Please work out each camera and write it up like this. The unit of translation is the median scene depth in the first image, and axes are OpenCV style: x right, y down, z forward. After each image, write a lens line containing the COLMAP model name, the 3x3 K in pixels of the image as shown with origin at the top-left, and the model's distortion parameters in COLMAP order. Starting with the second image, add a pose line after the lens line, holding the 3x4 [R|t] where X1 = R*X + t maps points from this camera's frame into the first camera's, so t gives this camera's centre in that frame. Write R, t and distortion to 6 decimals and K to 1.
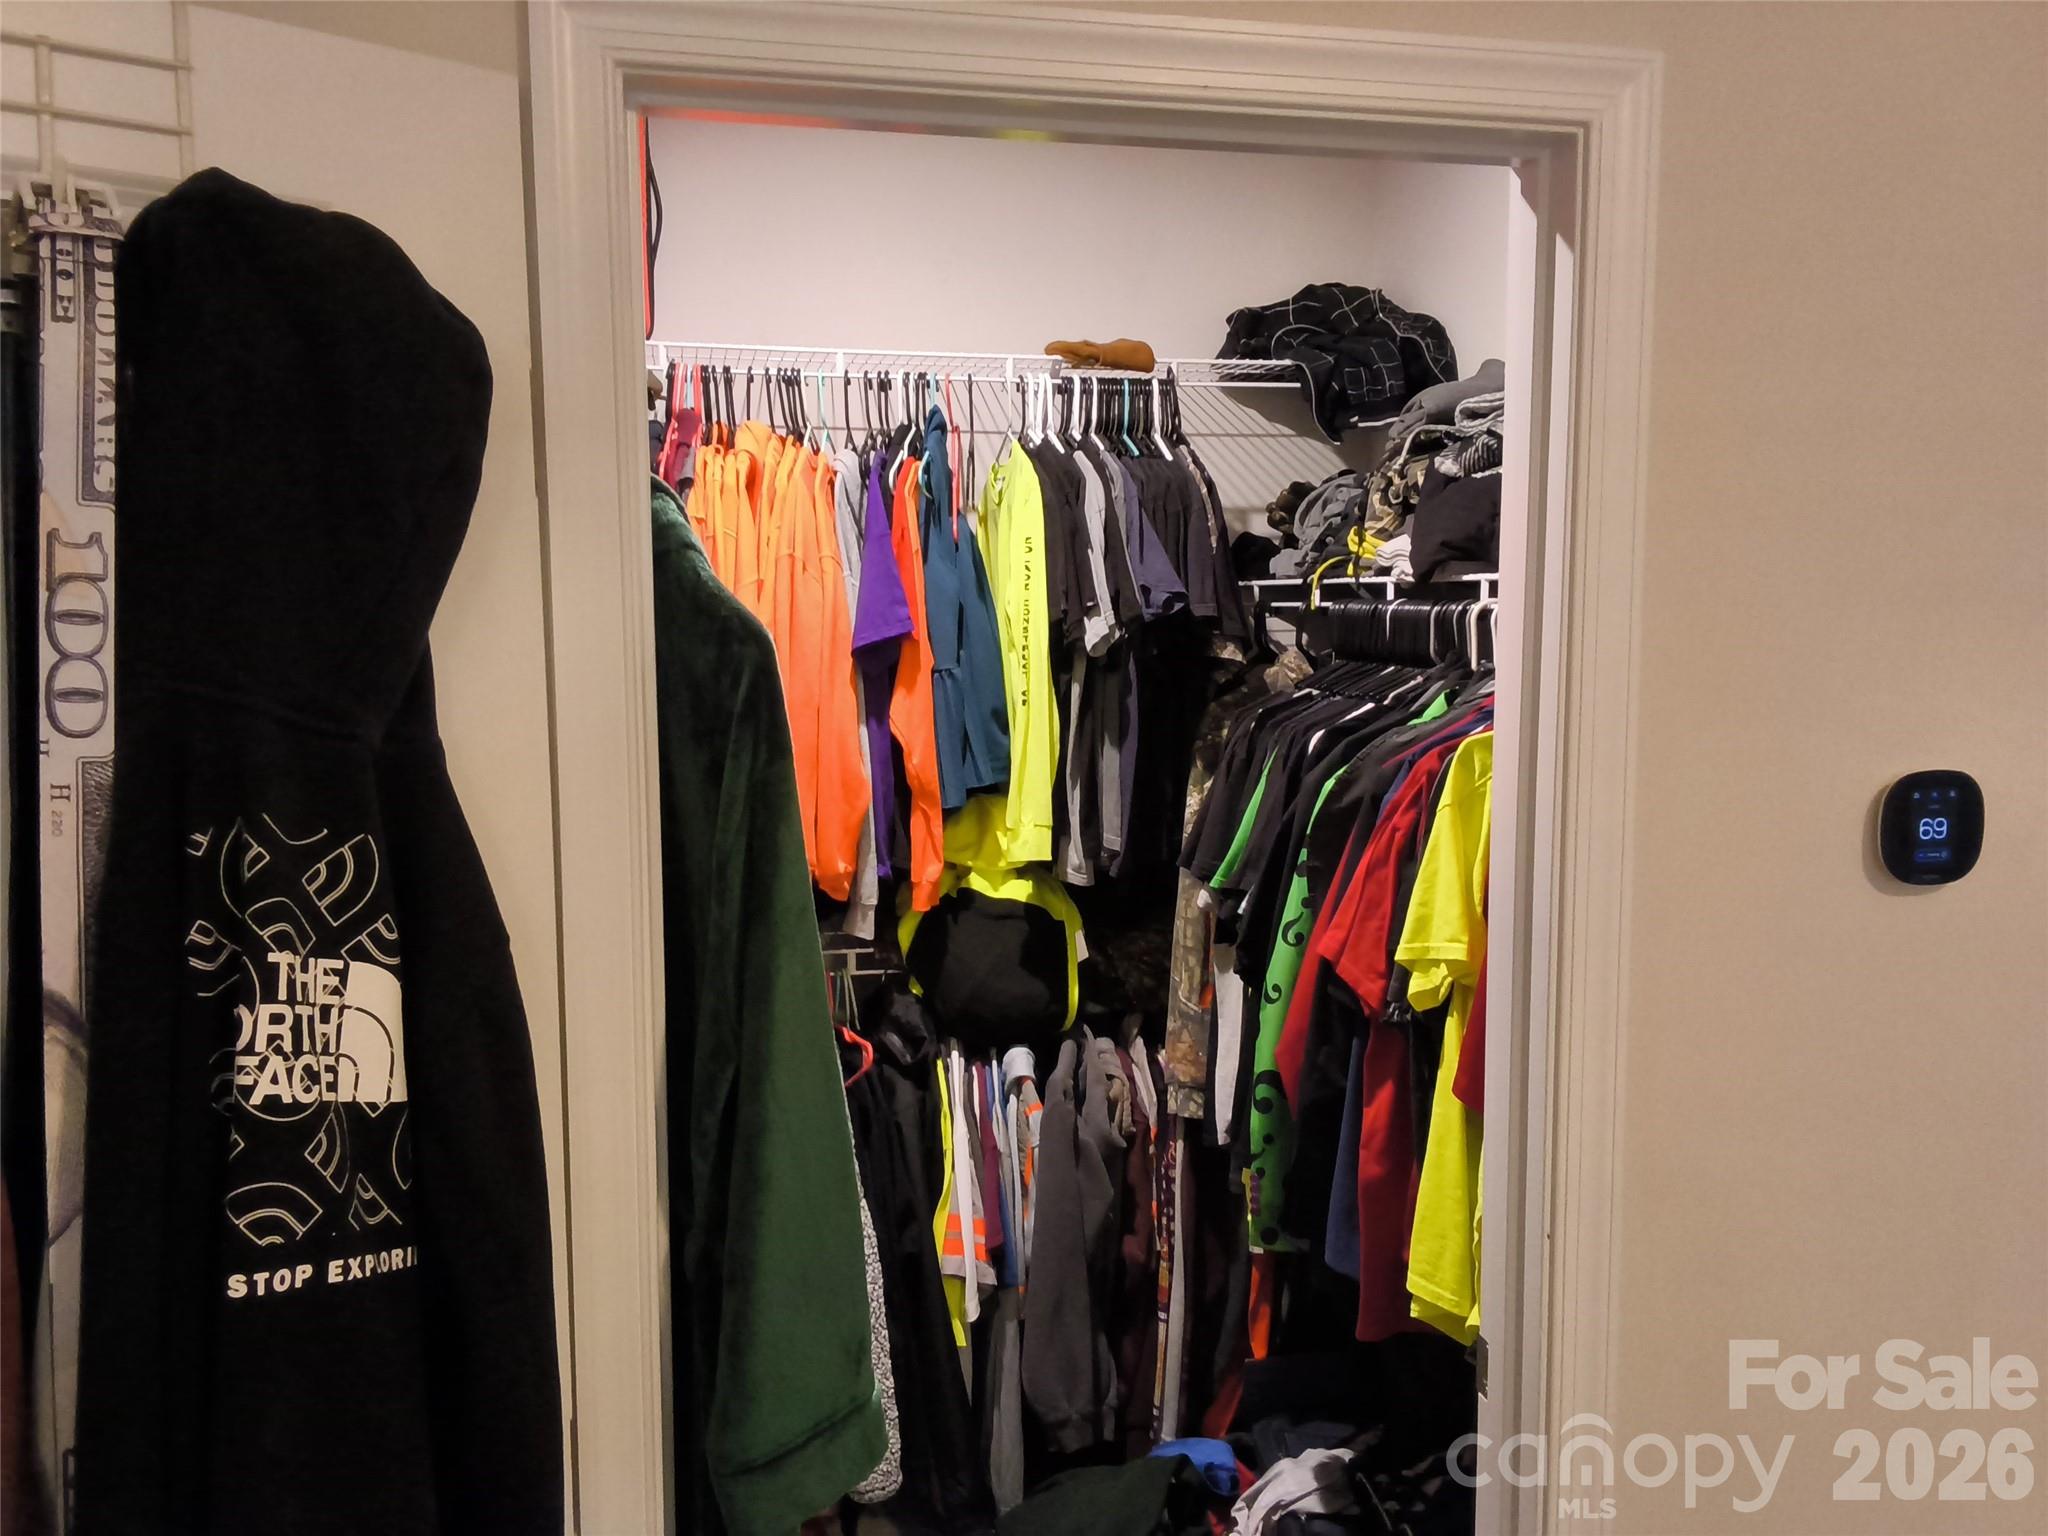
lens RADIAL K [[1641.8, 0, 1006.4], [0, 1641.8, 762.3], [0, 0, 1]] dist [0.105103, -0.186041]
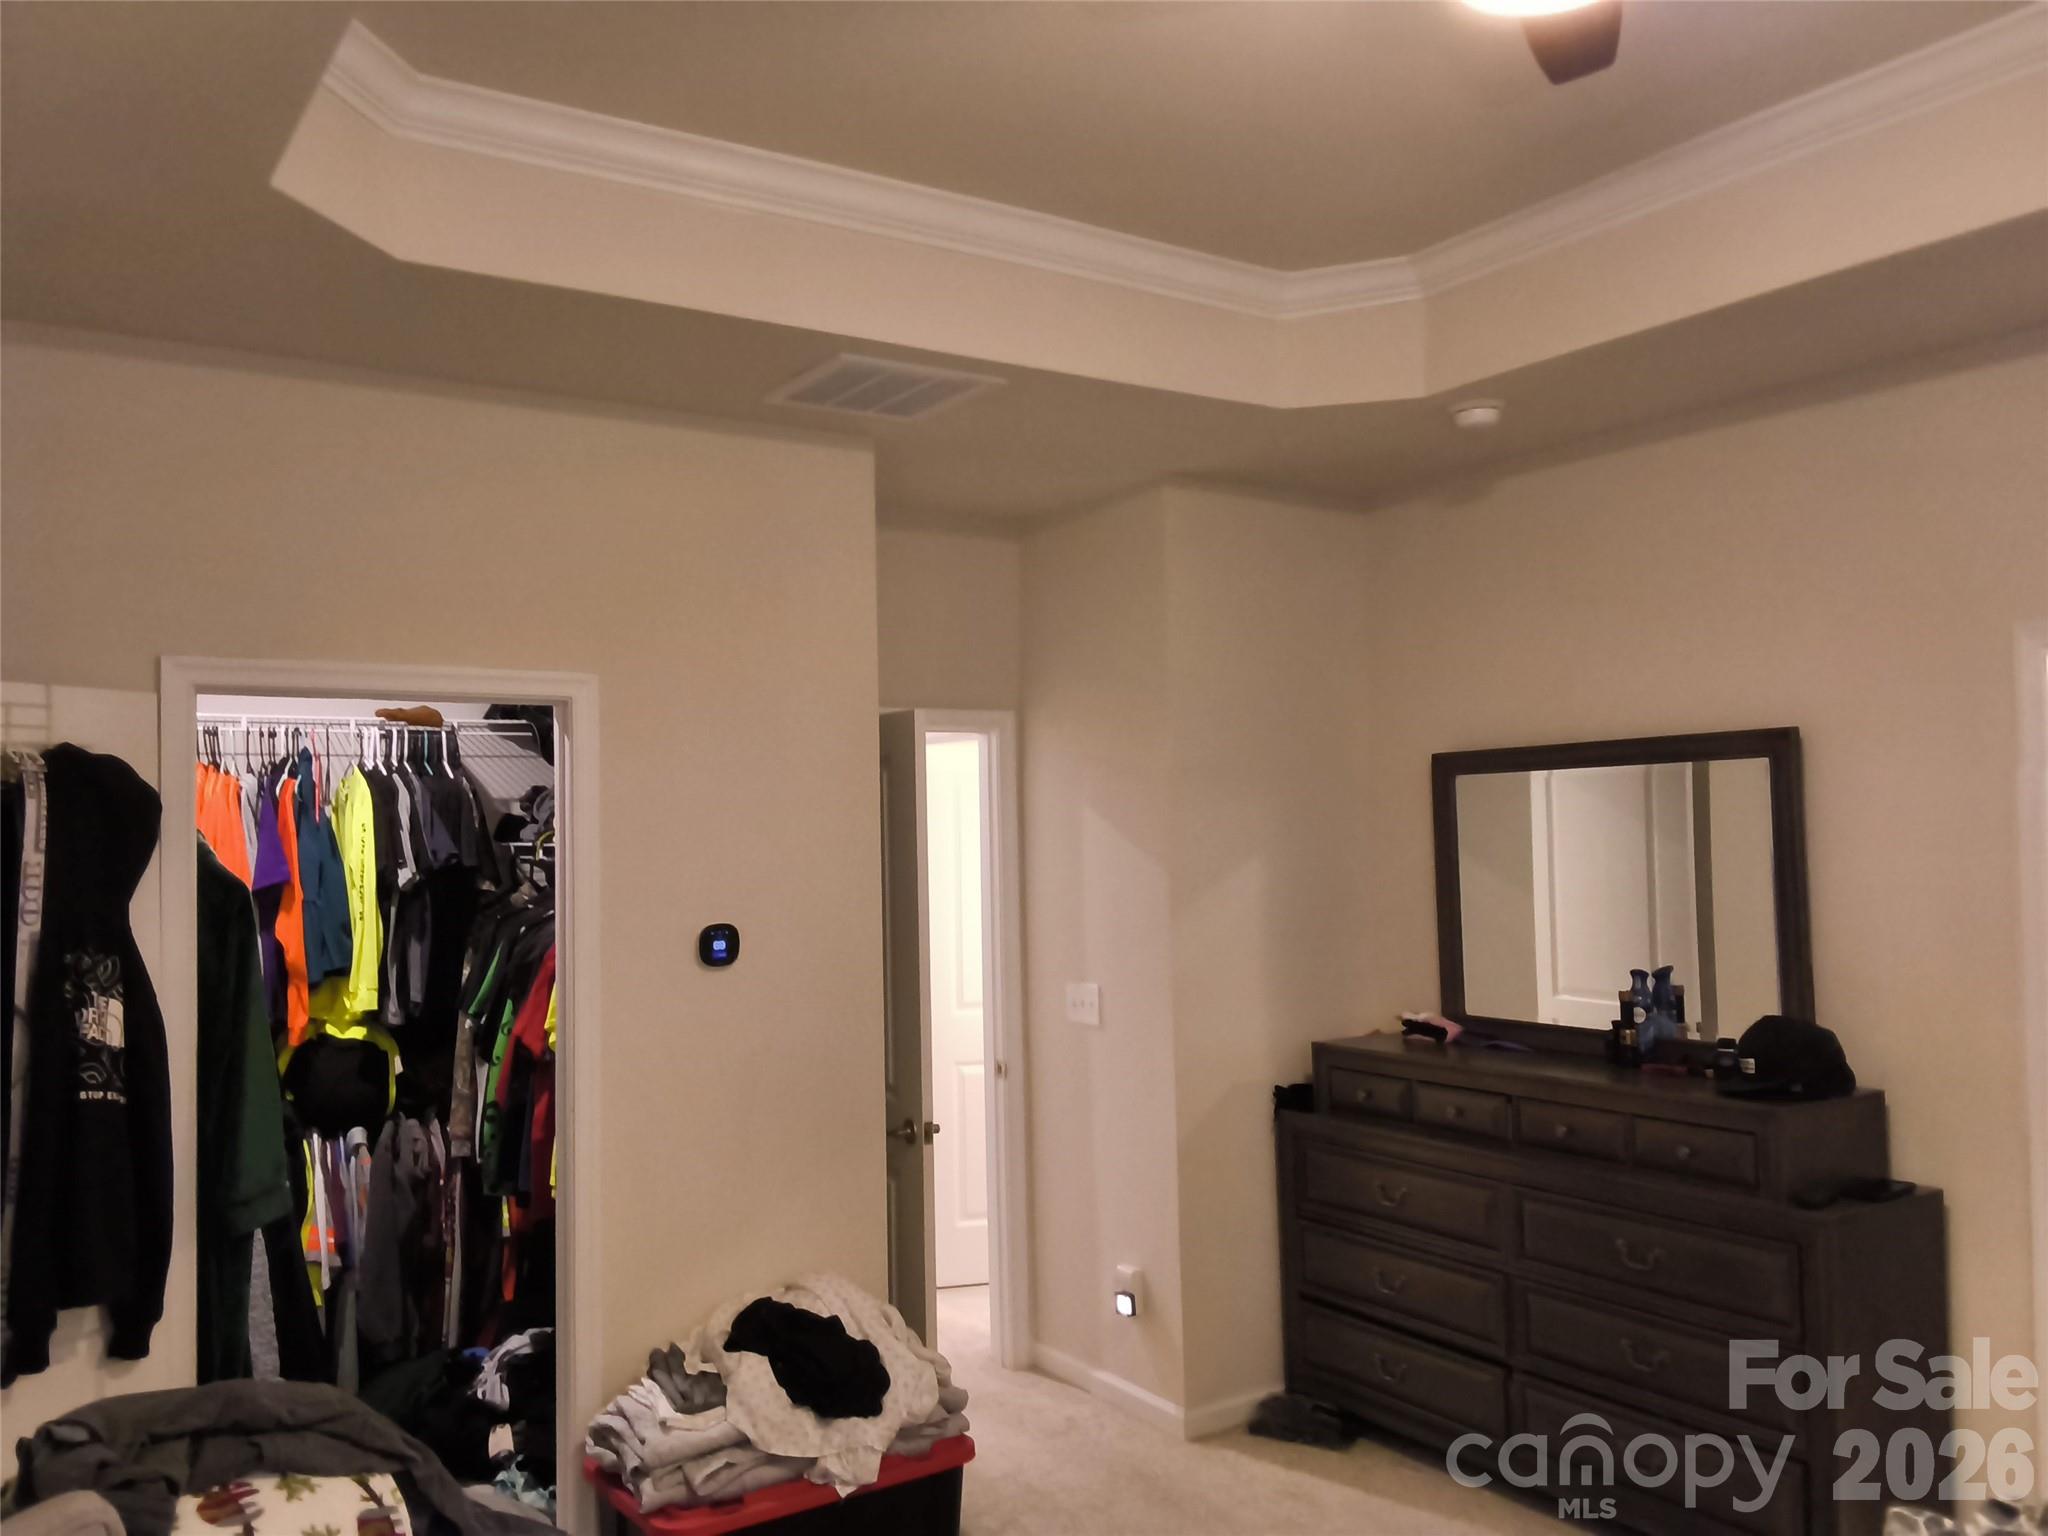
lens RADIAL K [[1641.8, 0, 1006.4], [0, 1641.8, 762.3], [0, 0, 1]] dist [0.105103, -0.186041]
pose [[0.932516, 0.000162, 0.361128, 0.012617], [0.049397, 0.990543, -0.128001, 0.057550], [-0.357734, 0.137202, 0.923689, -0.870356]]
